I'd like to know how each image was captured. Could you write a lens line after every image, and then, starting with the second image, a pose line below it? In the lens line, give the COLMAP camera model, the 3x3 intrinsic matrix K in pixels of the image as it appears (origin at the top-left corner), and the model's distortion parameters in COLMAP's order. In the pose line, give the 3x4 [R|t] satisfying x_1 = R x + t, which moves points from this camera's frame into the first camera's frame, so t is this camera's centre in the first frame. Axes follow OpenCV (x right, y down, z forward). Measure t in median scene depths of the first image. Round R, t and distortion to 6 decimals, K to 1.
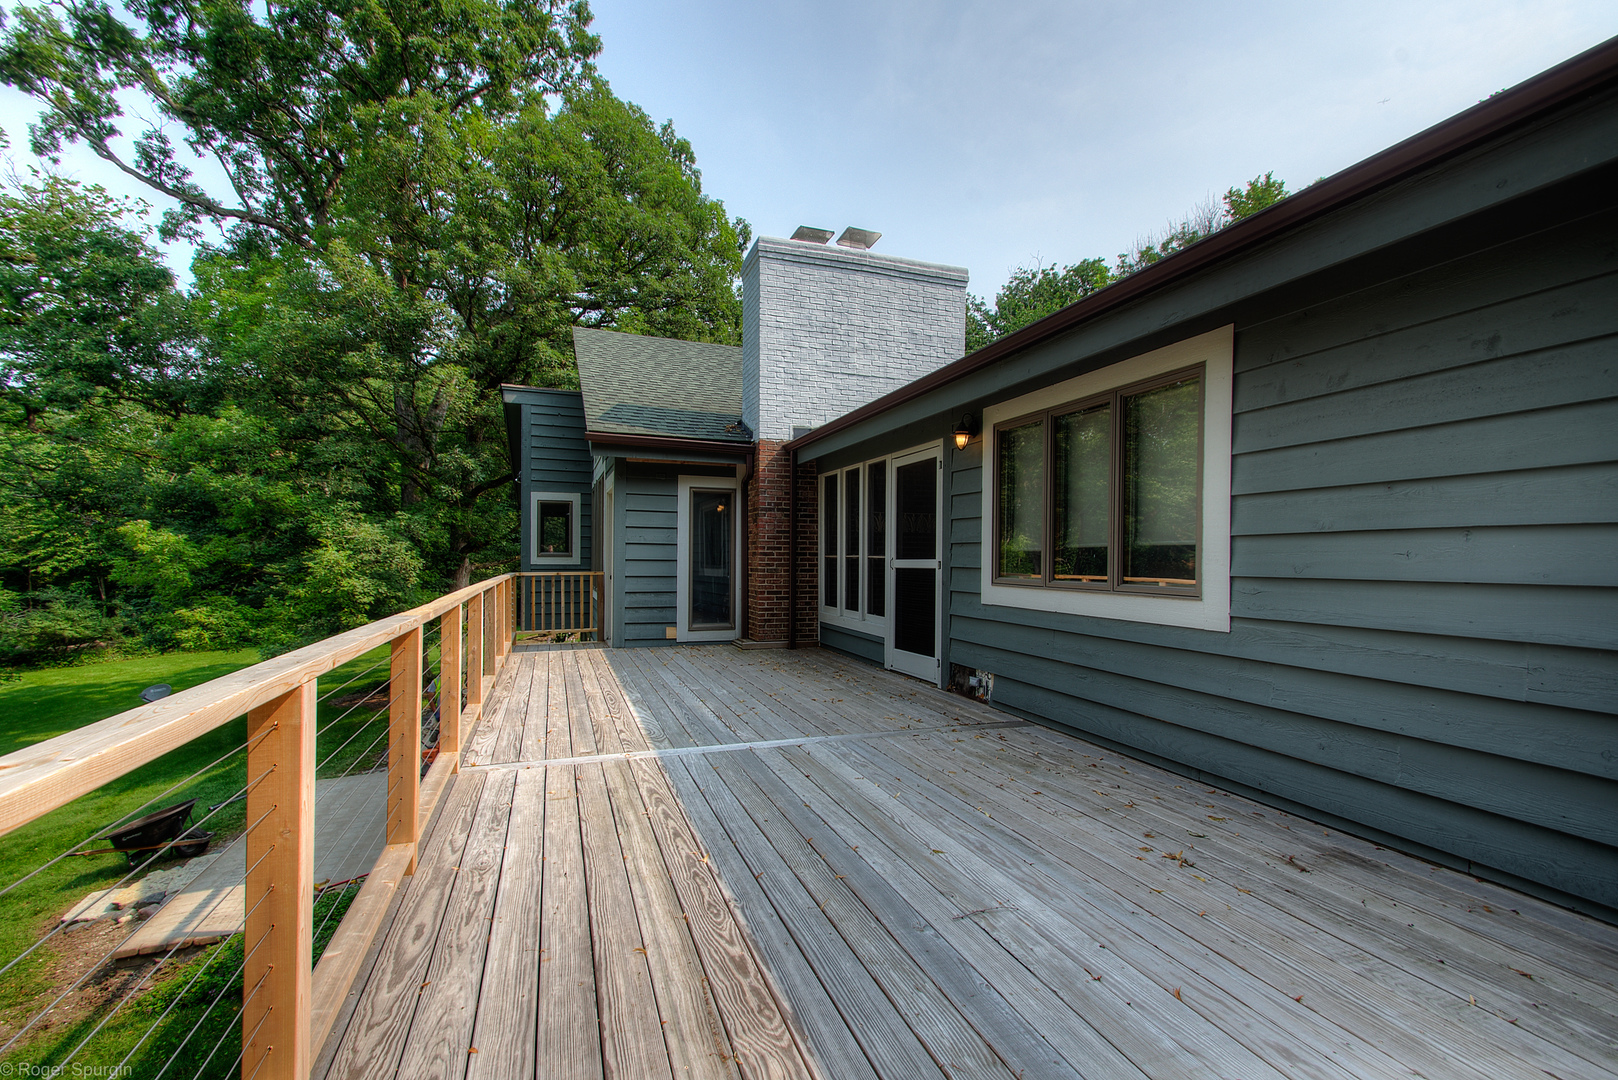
lens RADIAL K [[721.5, 0, 803.3], [0, 721.5, 517.7], [0, 0, 1]] dist [0.053895, -0.012844]
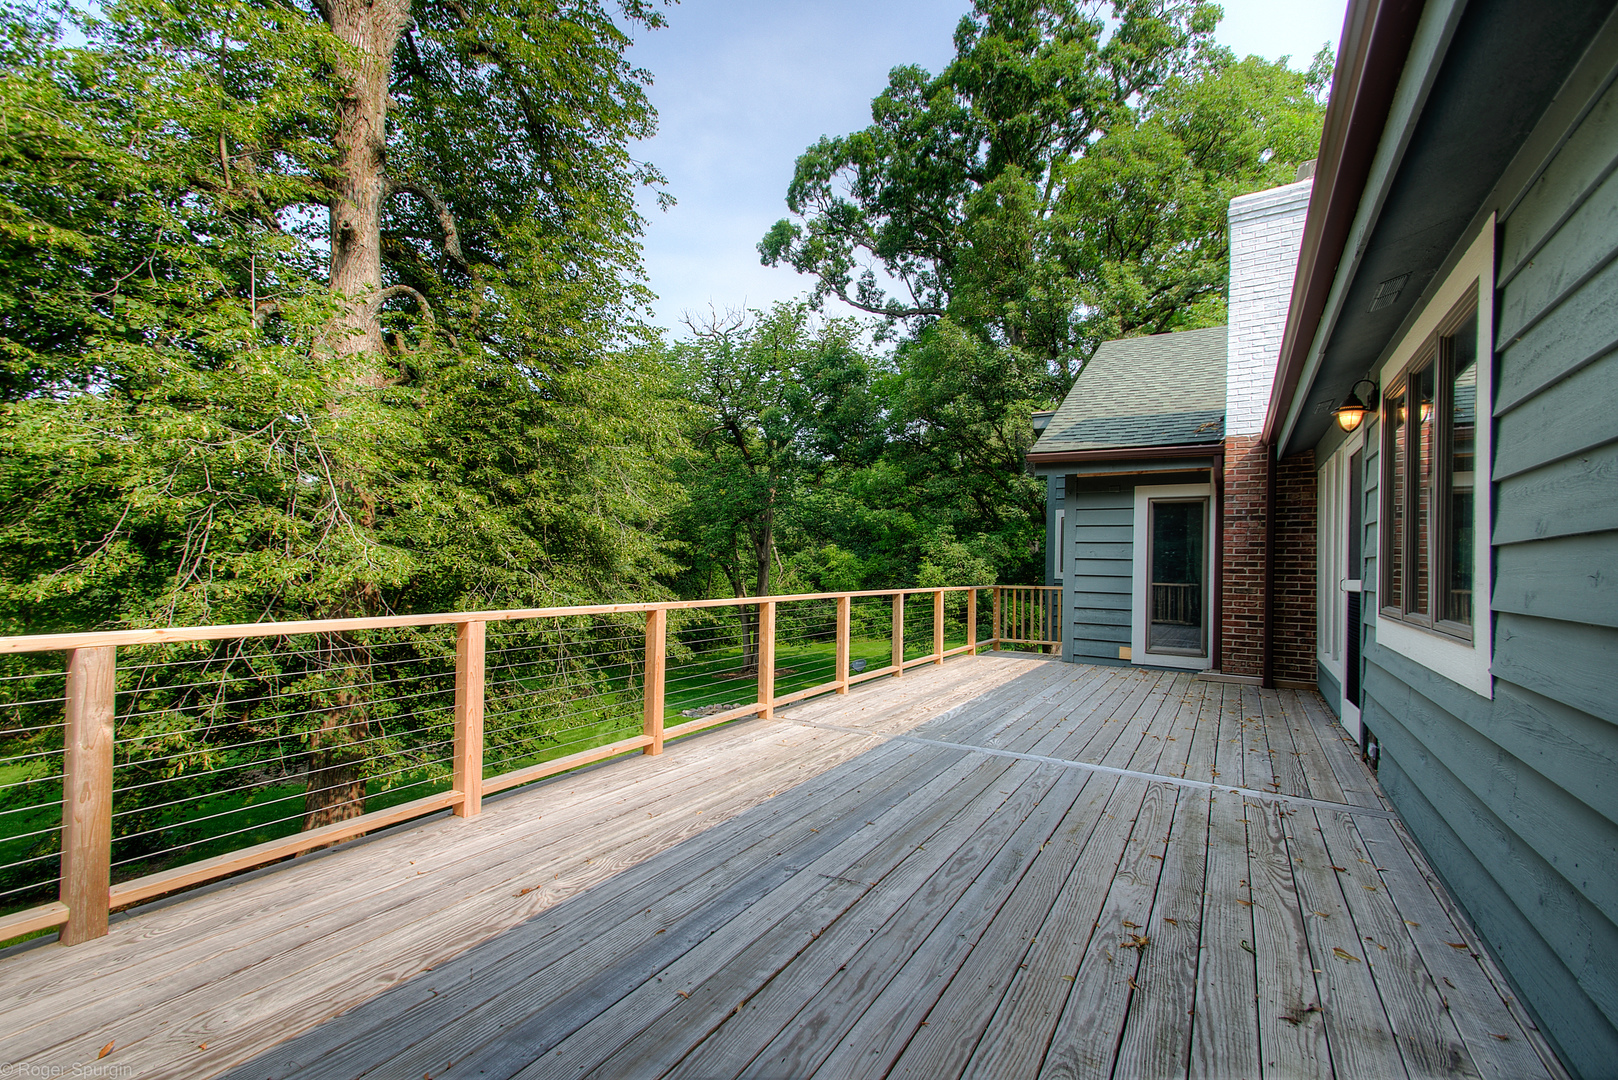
lens RADIAL K [[721.5, 0, 803.3], [0, 721.5, 517.7], [0, 0, 1]] dist [0.053895, -0.012844]
pose [[0.642015, -0.048321, -0.765168, 0.274268], [0.031299, 0.998832, -0.036815, 0.003366], [0.766053, -0.000314, 0.642777, 0.056628]]
